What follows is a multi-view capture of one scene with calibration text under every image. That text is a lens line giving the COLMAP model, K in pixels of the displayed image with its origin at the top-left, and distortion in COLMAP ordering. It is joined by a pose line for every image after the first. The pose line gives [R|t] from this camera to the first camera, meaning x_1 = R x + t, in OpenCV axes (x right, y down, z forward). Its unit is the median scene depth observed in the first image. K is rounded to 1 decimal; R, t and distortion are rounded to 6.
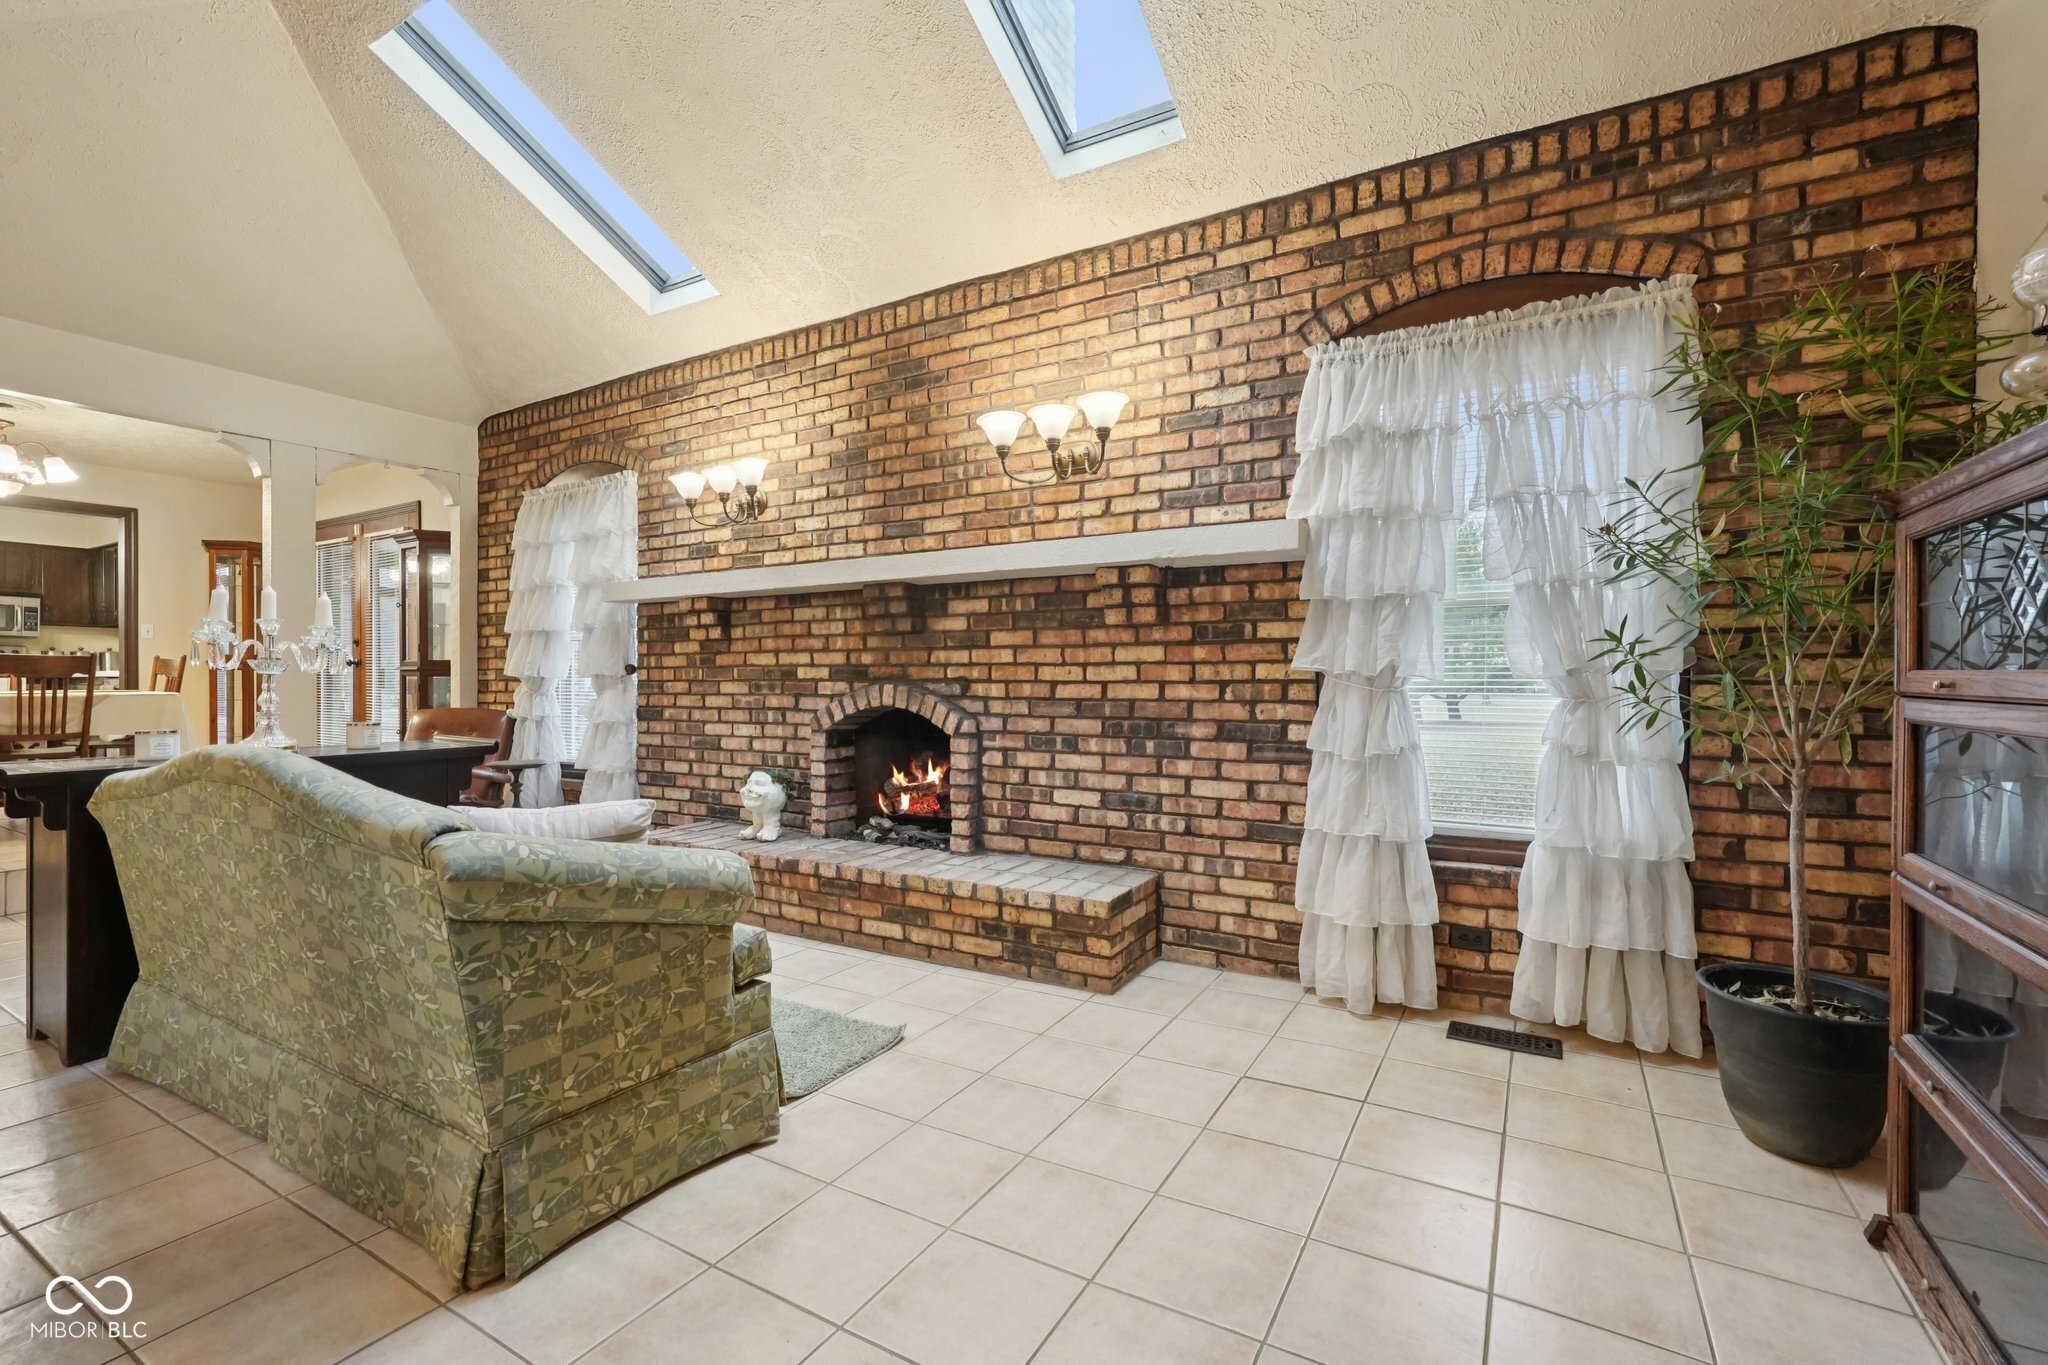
lens RADIAL K [[896.2, 0, 1022.2], [0, 896.2, 680.7], [0, 0, 1]] dist [-0.020151, 0.008744]
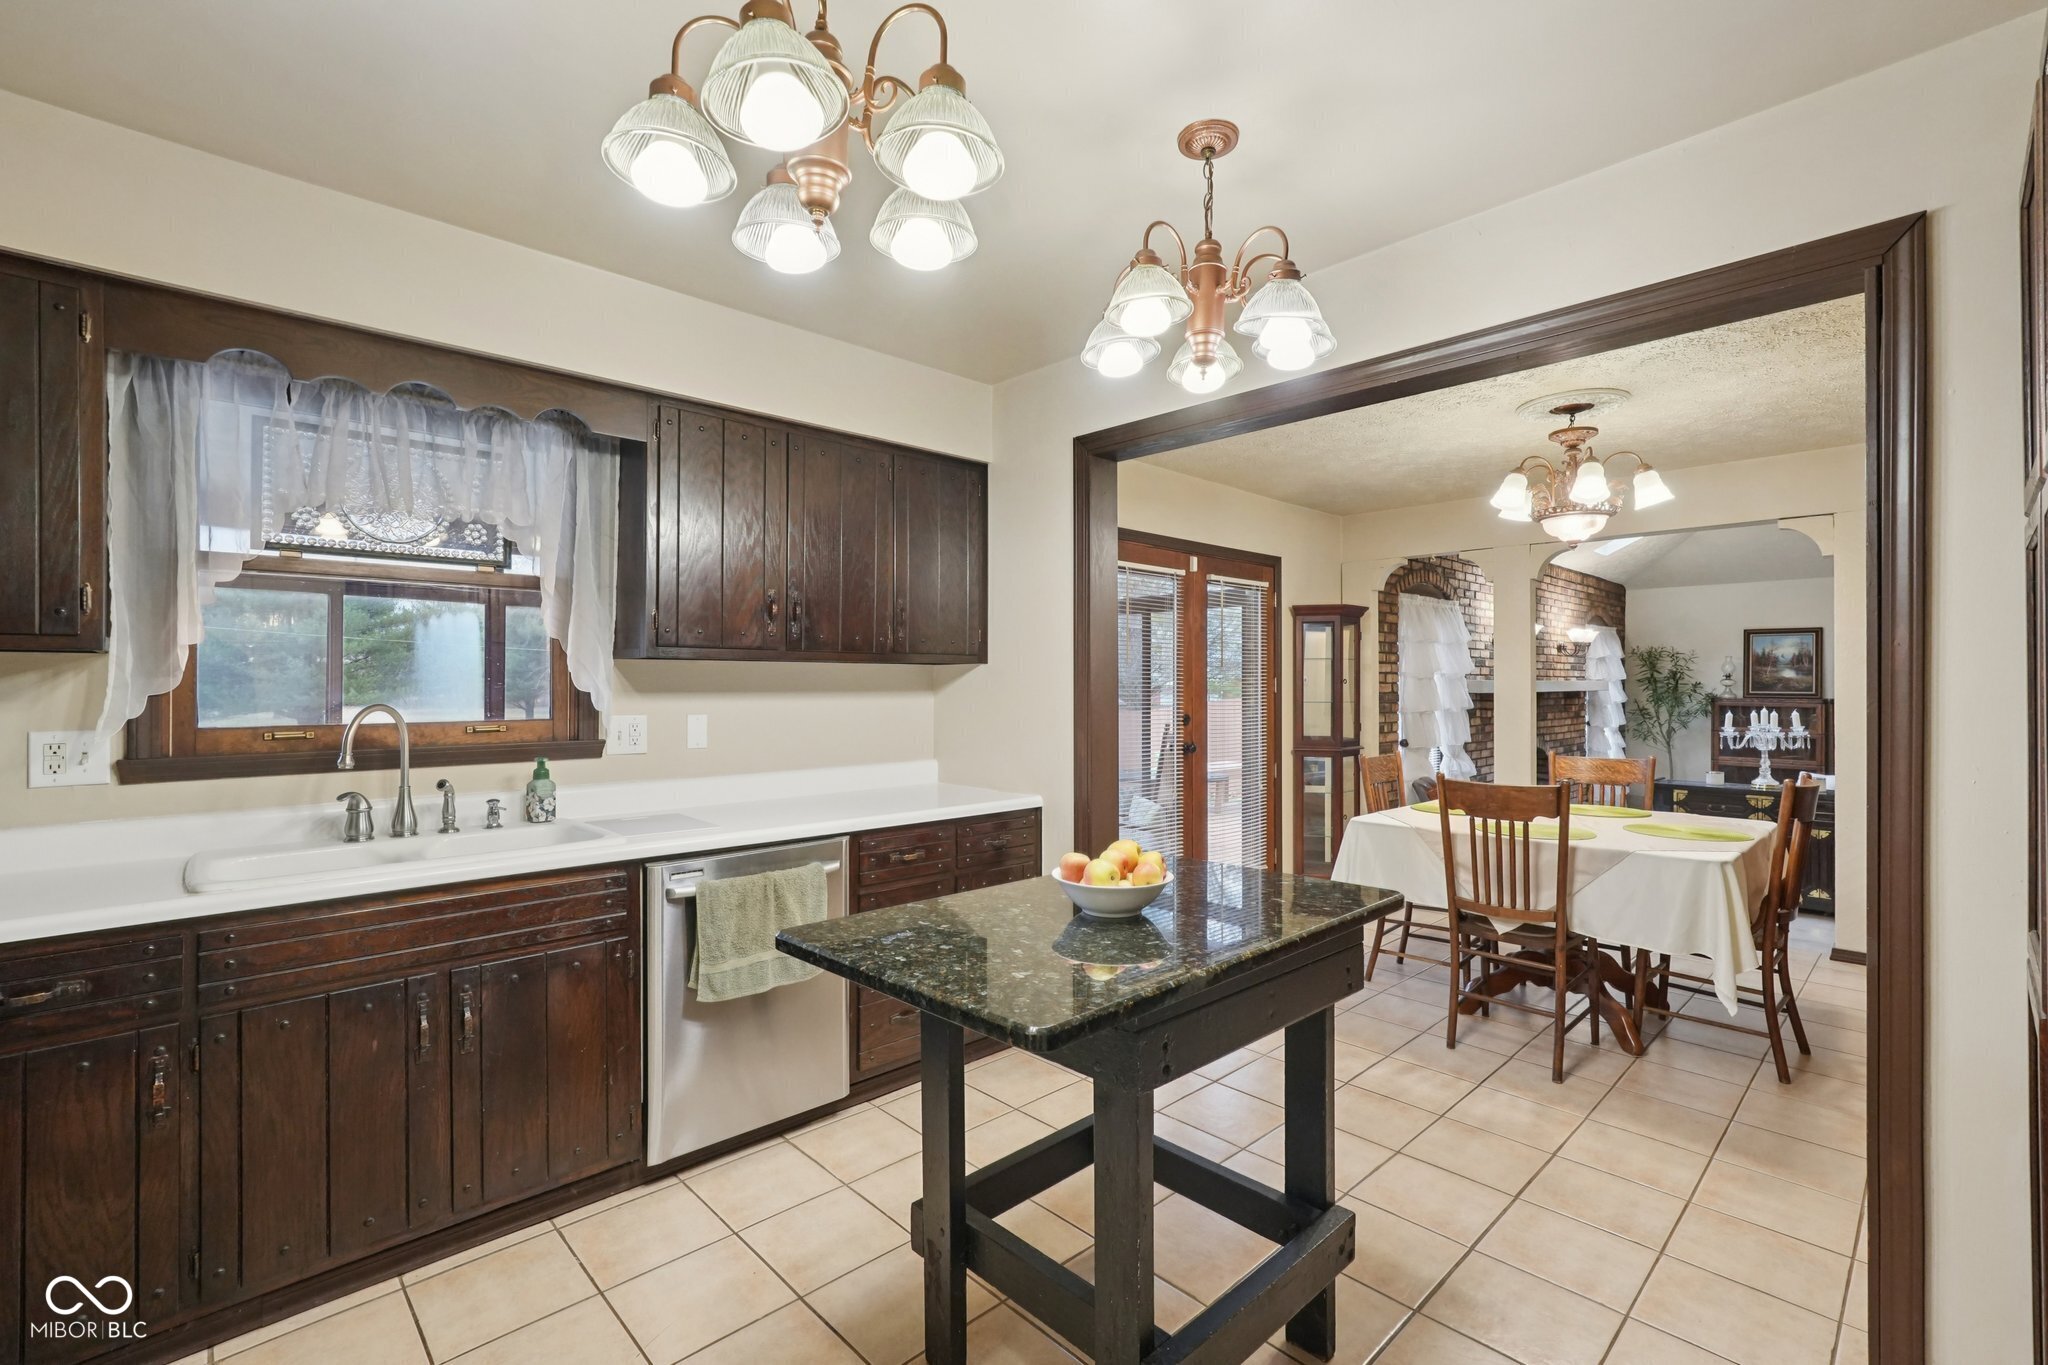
lens RADIAL K [[893.8, 0, 1024.0], [0, 893.8, 682.5], [0, 0, 1]] dist [-0.004931, 0.000637]
pose [[0.276764, 0.005289, 0.960923, -2.377134], [0.003180, 0.999974, -0.006420, -0.110721], [-0.960933, 0.004832, 0.276740, 1.484726]]
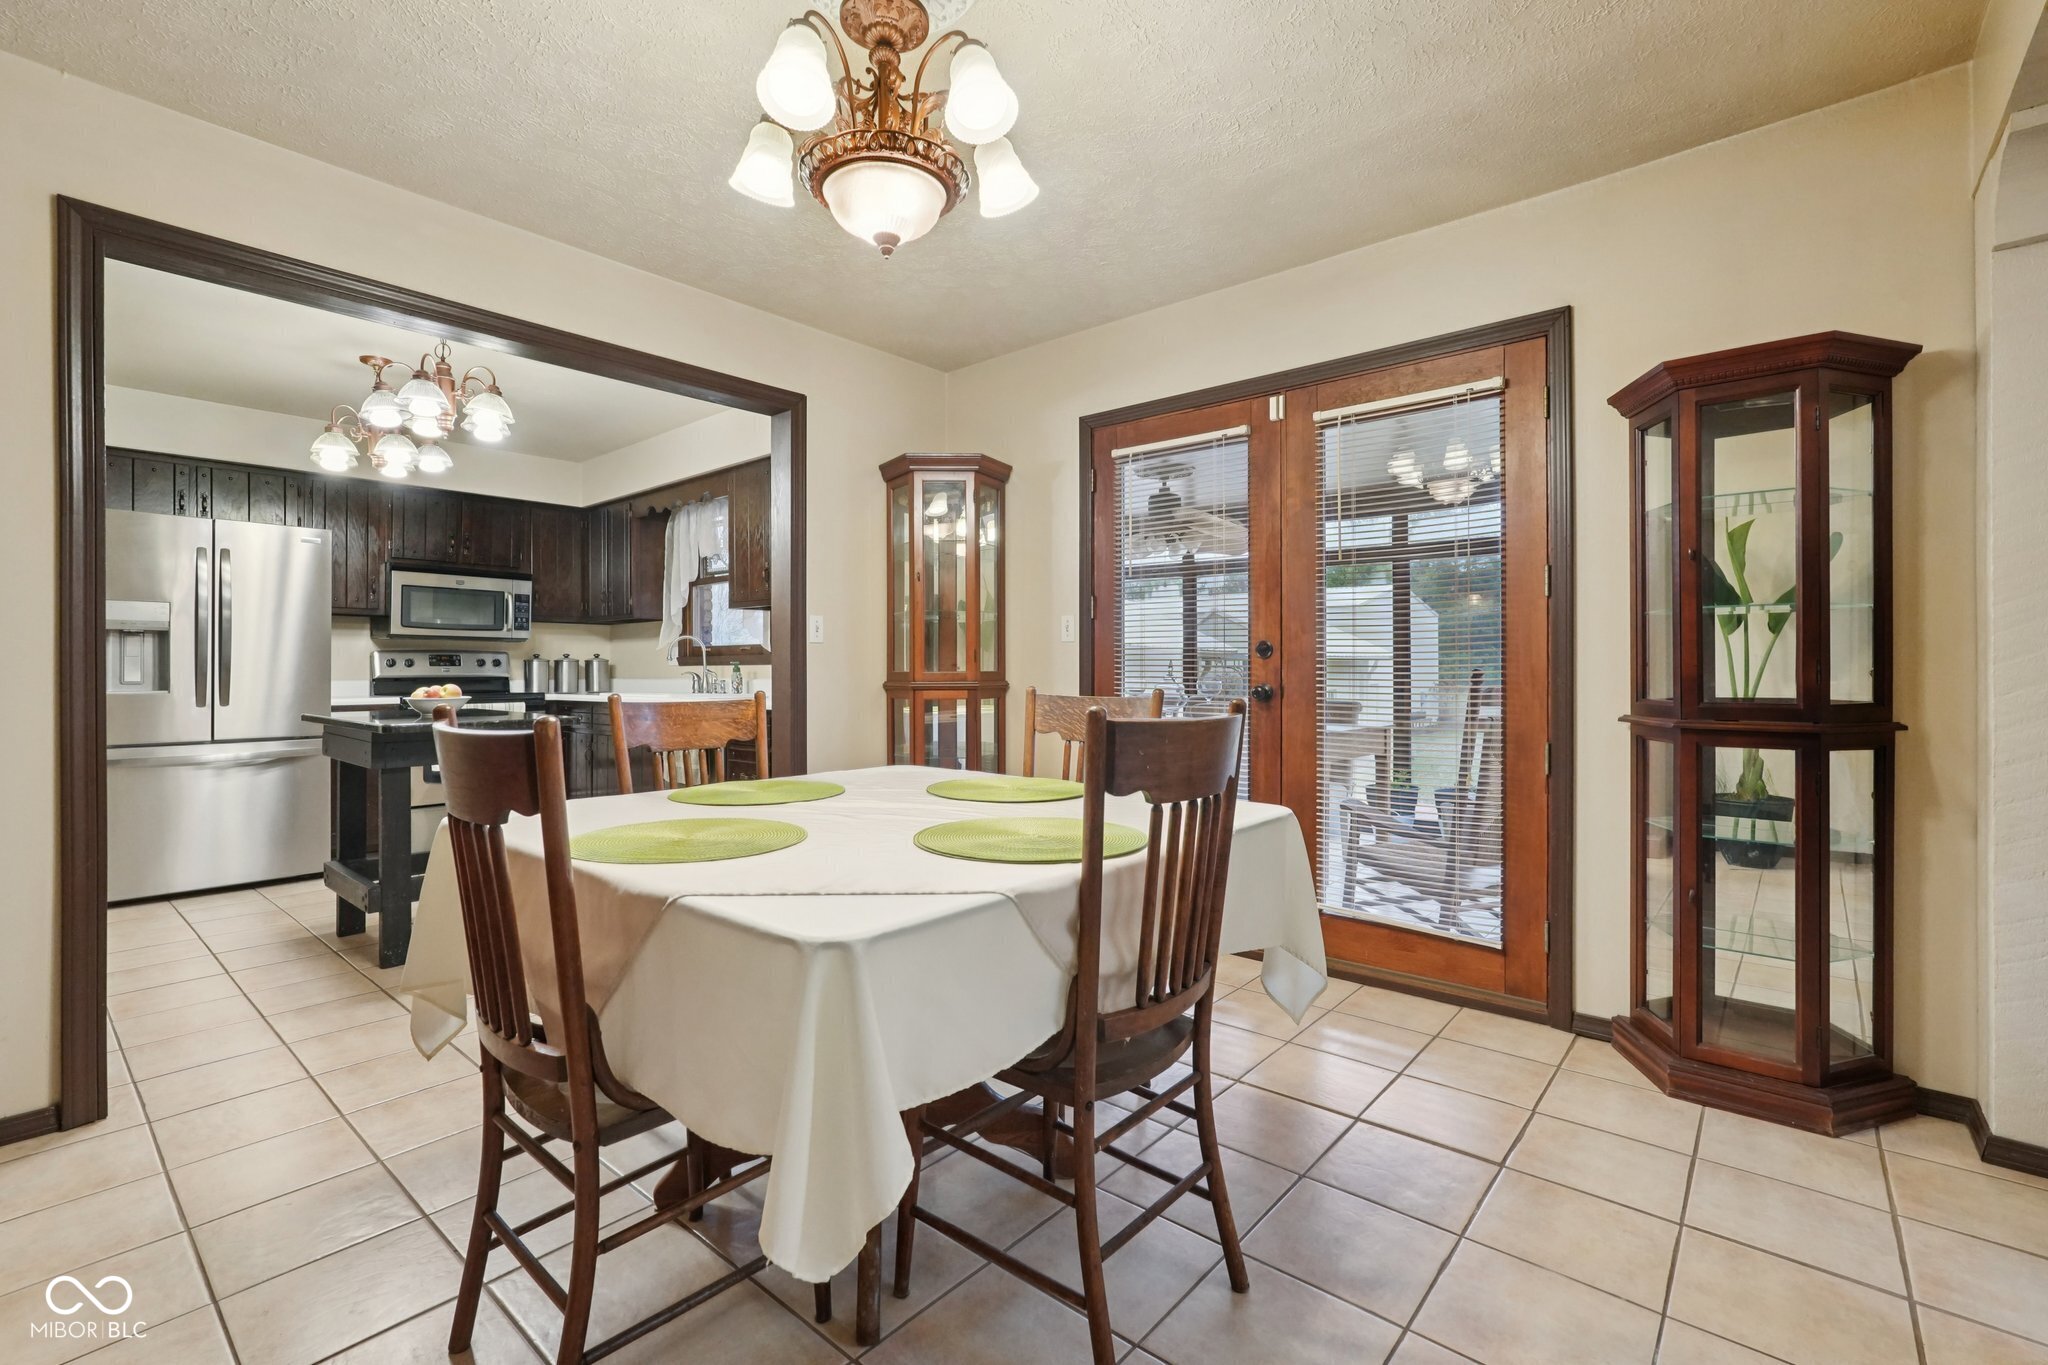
lens RADIAL K [[902.1, 0, 1014.3], [0, 902.1, 667.0], [0, 0, 1]] dist [-0.000381, -0.000222]
pose [[0.982665, 0.000338, -0.185390, -1.269953], [-0.001491, 0.999980, -0.006076, -0.050253], [0.185384, 0.006247, 0.982646, 0.812503]]
